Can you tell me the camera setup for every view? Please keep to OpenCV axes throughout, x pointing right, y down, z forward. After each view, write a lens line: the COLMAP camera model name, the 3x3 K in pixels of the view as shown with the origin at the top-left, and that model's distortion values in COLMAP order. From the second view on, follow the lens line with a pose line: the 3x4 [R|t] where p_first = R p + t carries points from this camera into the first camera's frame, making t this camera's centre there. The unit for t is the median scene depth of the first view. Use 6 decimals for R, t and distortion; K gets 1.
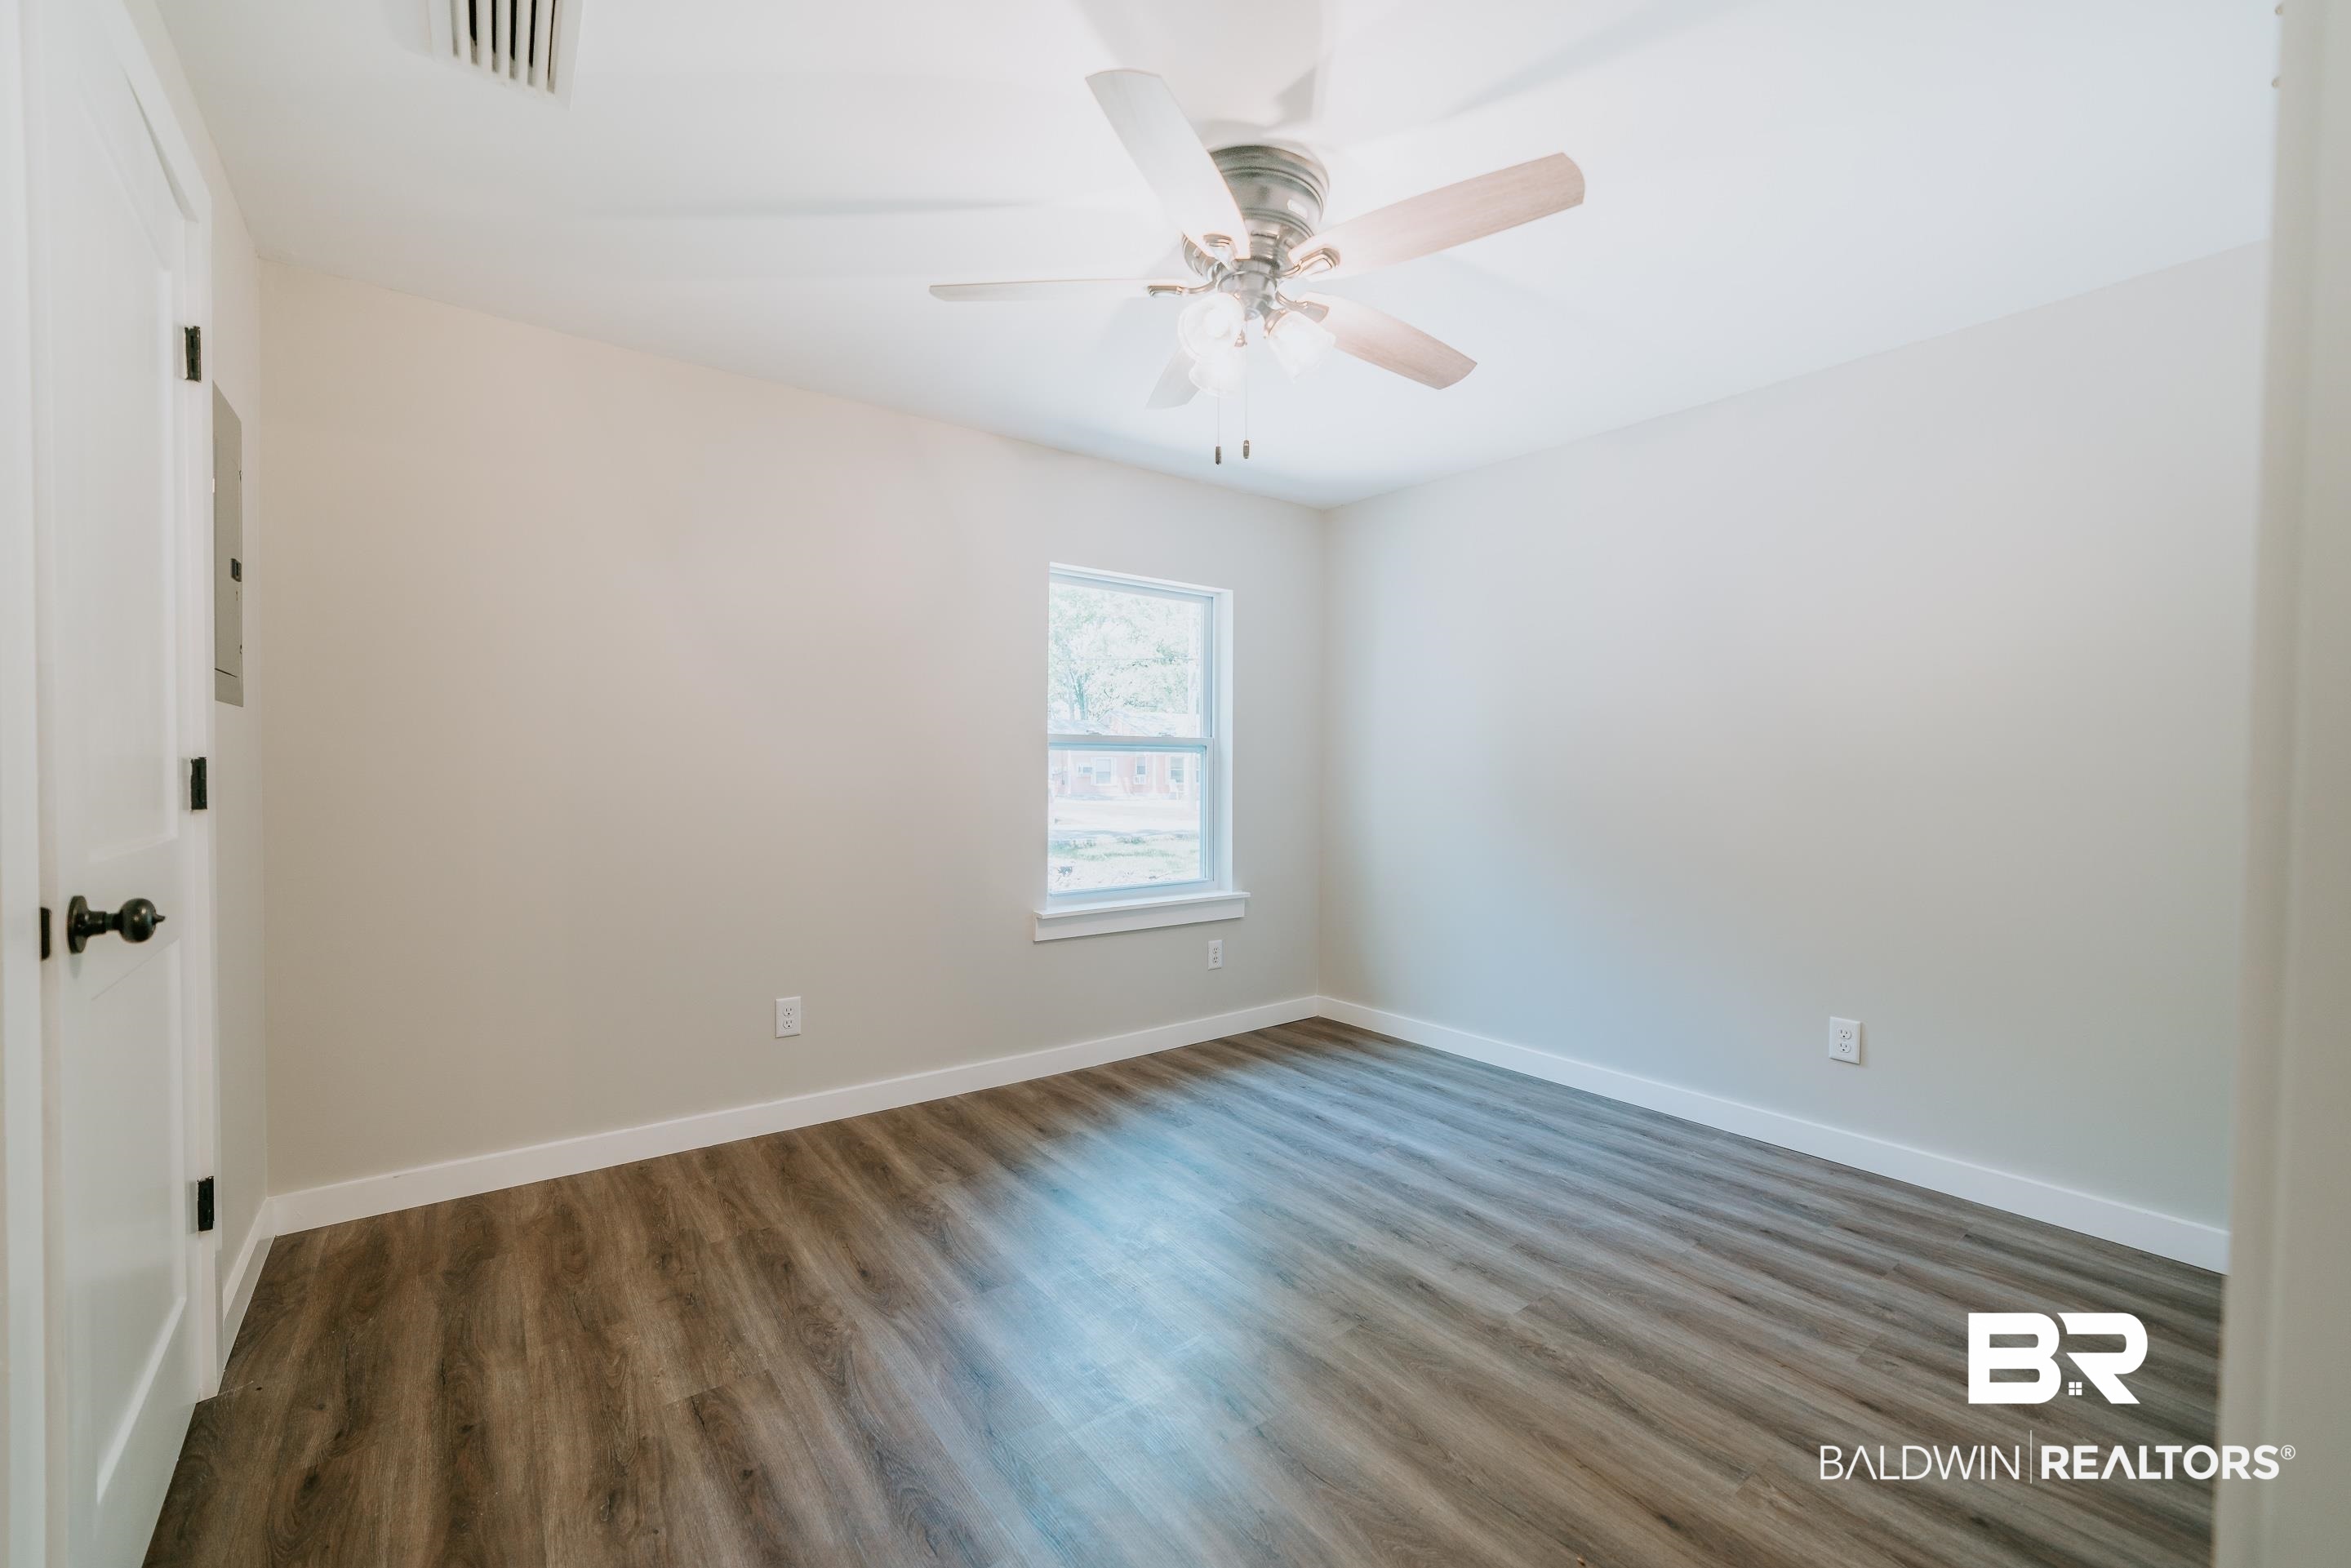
lens RADIAL K [[939.3, 0, 1183.4], [0, 939.3, 790.6], [0, 0, 1]] dist [-0.020634, 0.007657]
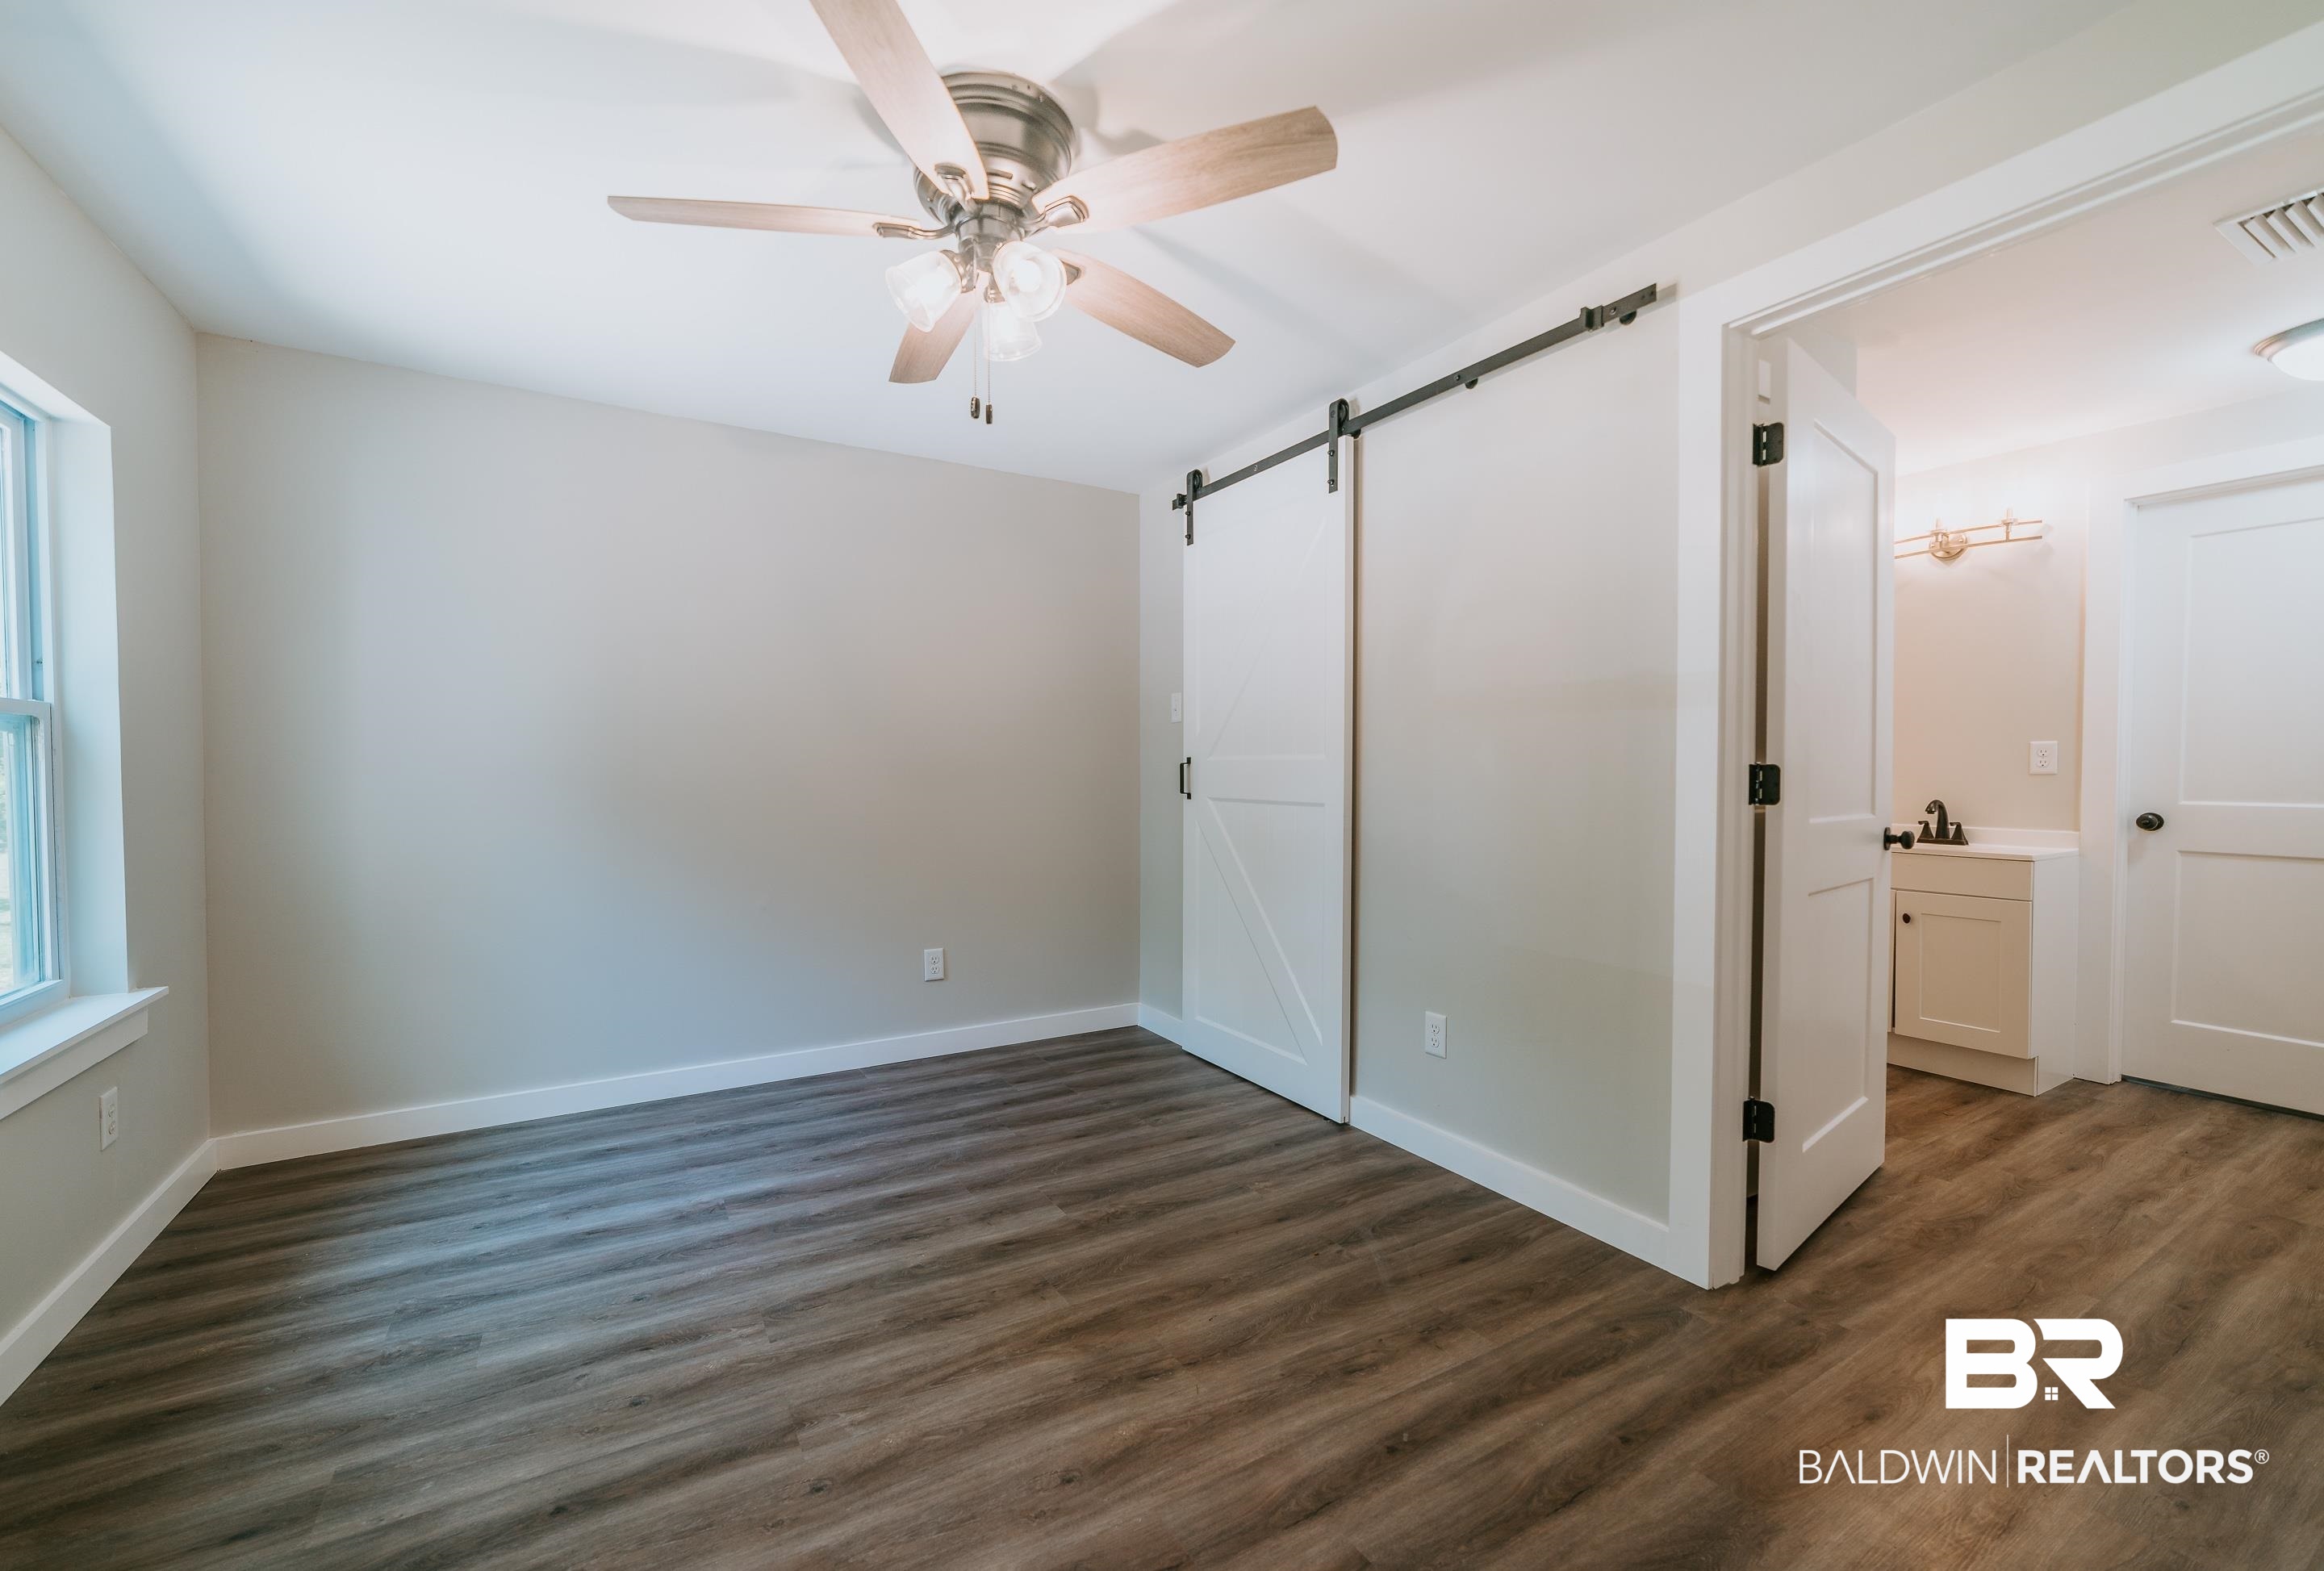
lens RADIAL K [[935.0, 0, 1145.2], [0, 935.0, 796.9], [0, 0, 1]] dist [-0.009366, 0.001551]
pose [[0.119301, -0.036631, 0.992182, -0.655907], [0.015629, 0.999265, 0.035013, -0.020503], [-0.992735, 0.011330, 0.119786, 0.590196]]
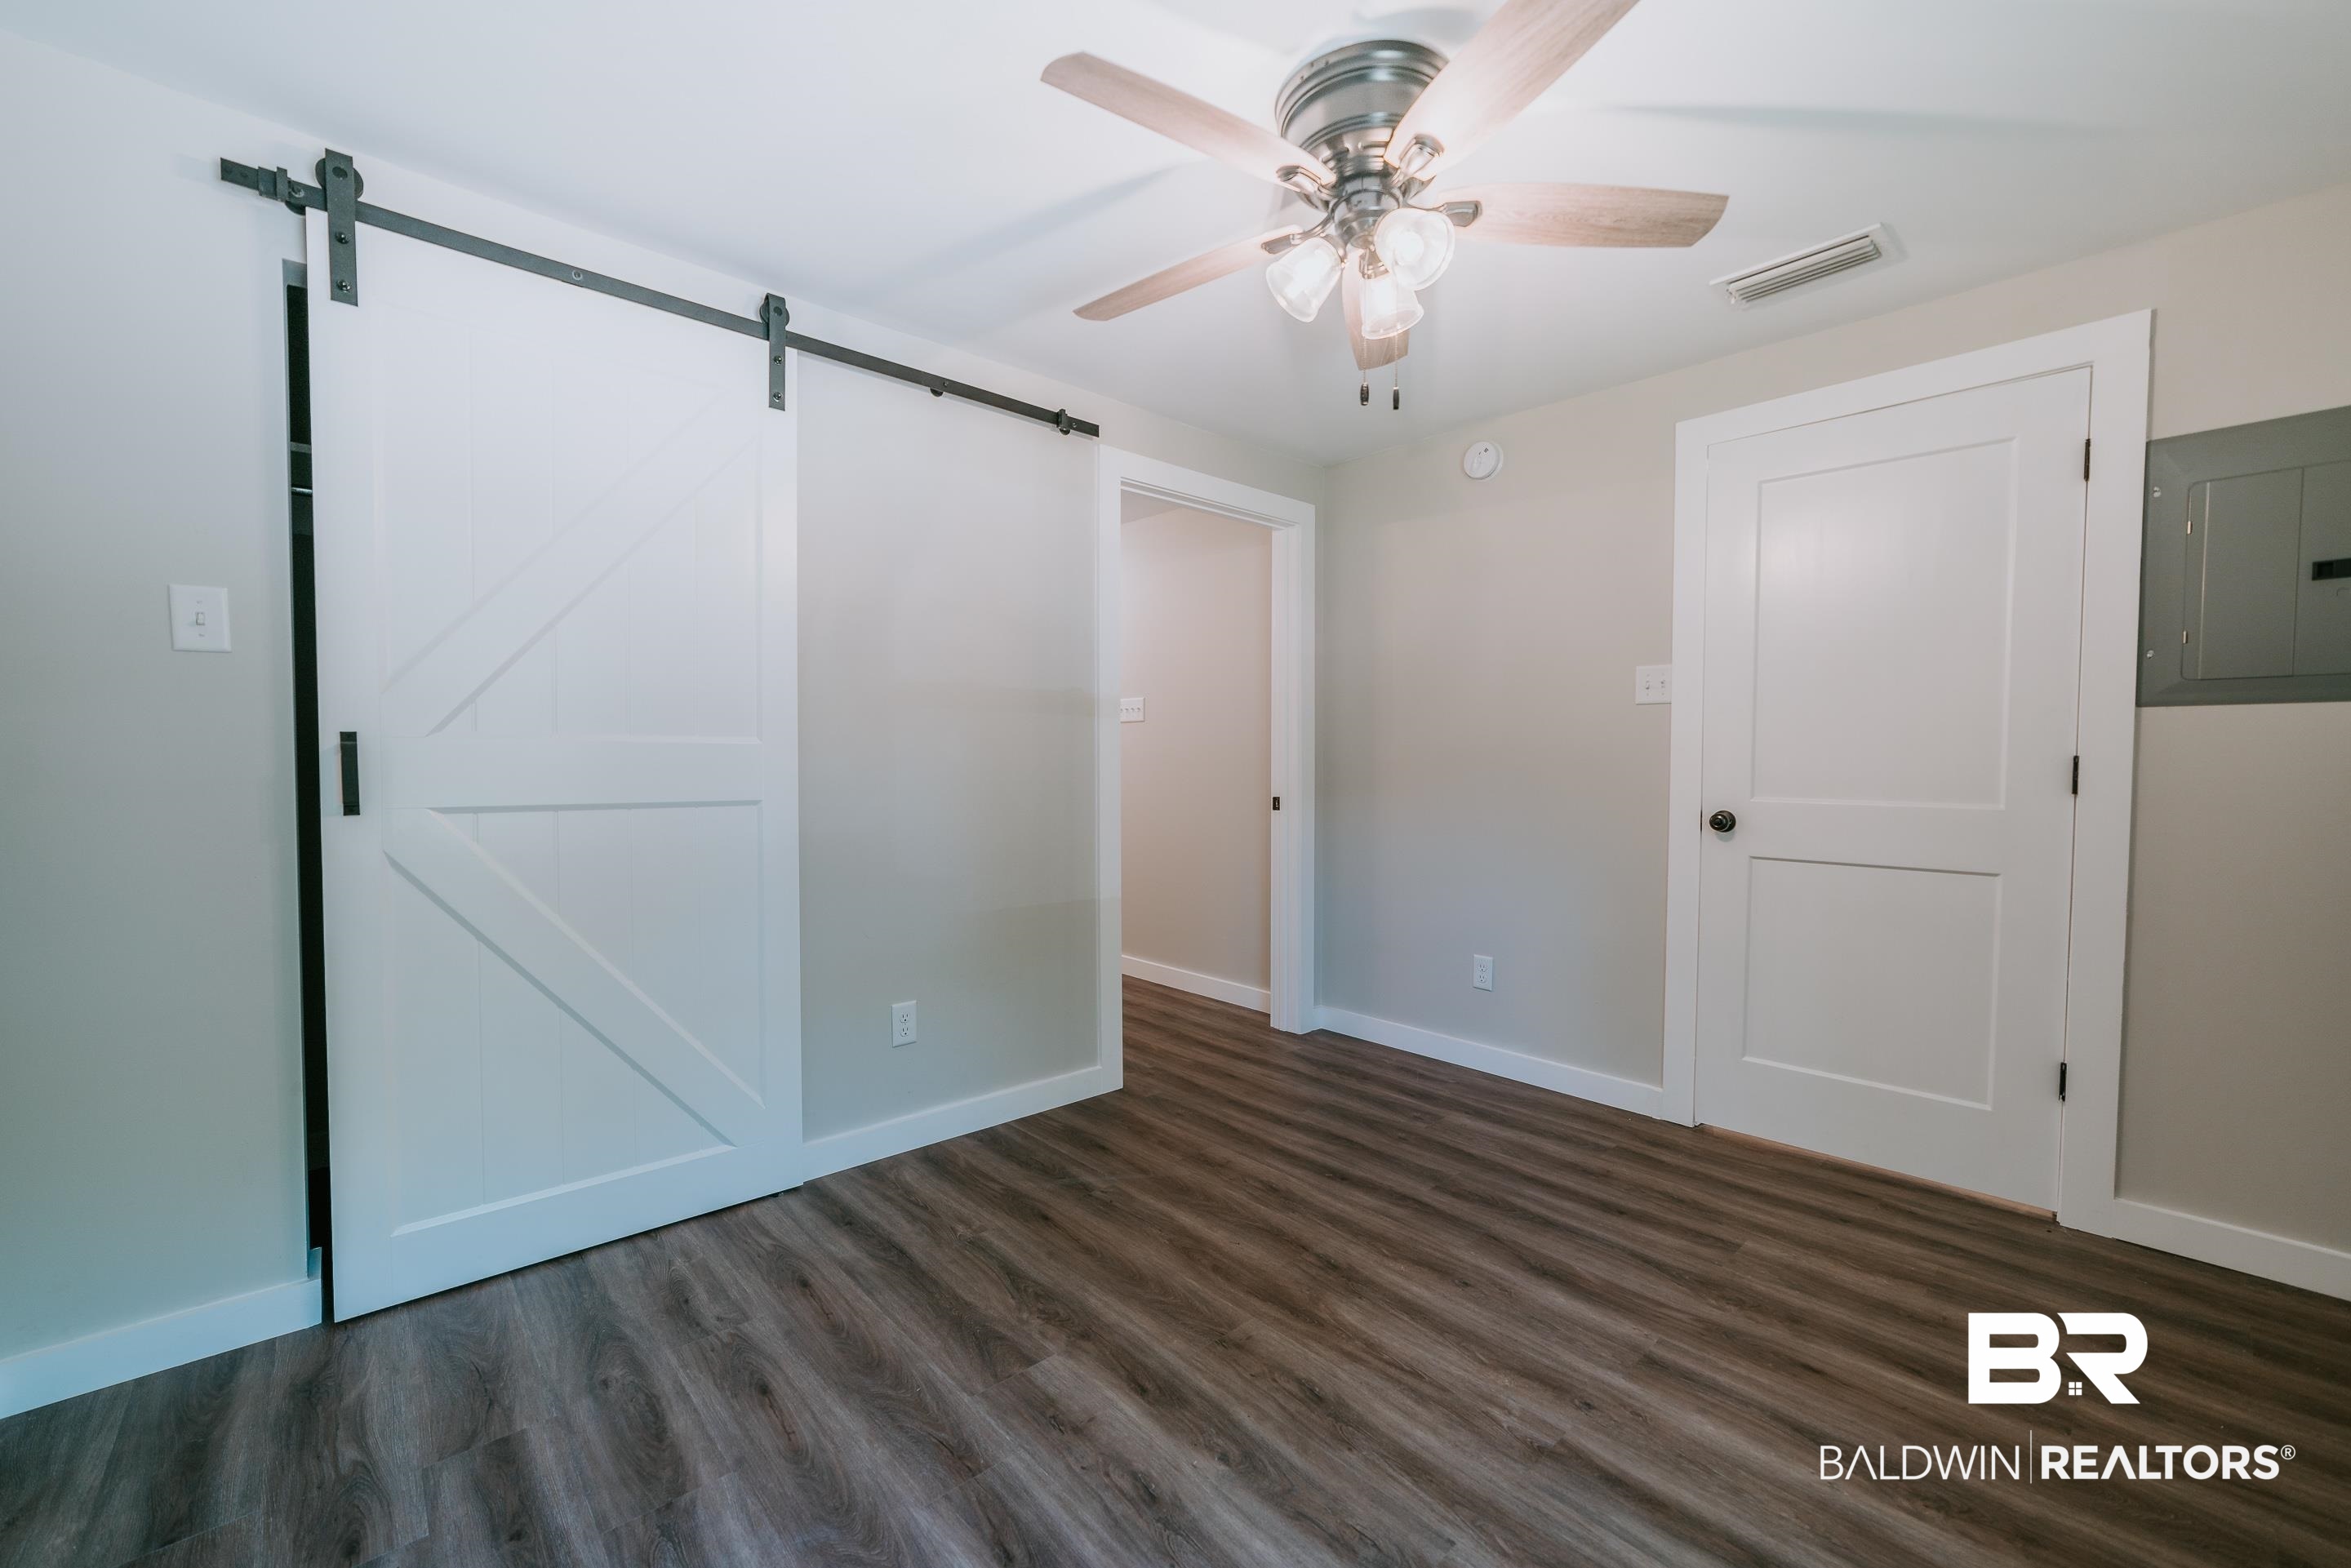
lens RADIAL K [[939.3, 0, 1176.7], [0, 939.3, 779.3], [0, 0, 1]] dist [-0.020634, 0.007657]
pose [[-0.996617, -0.009080, -0.081679, 0.248693], [-0.011825, 0.999379, 0.033183, -0.021390], [0.081327, 0.034037, -0.996106, 1.498930]]
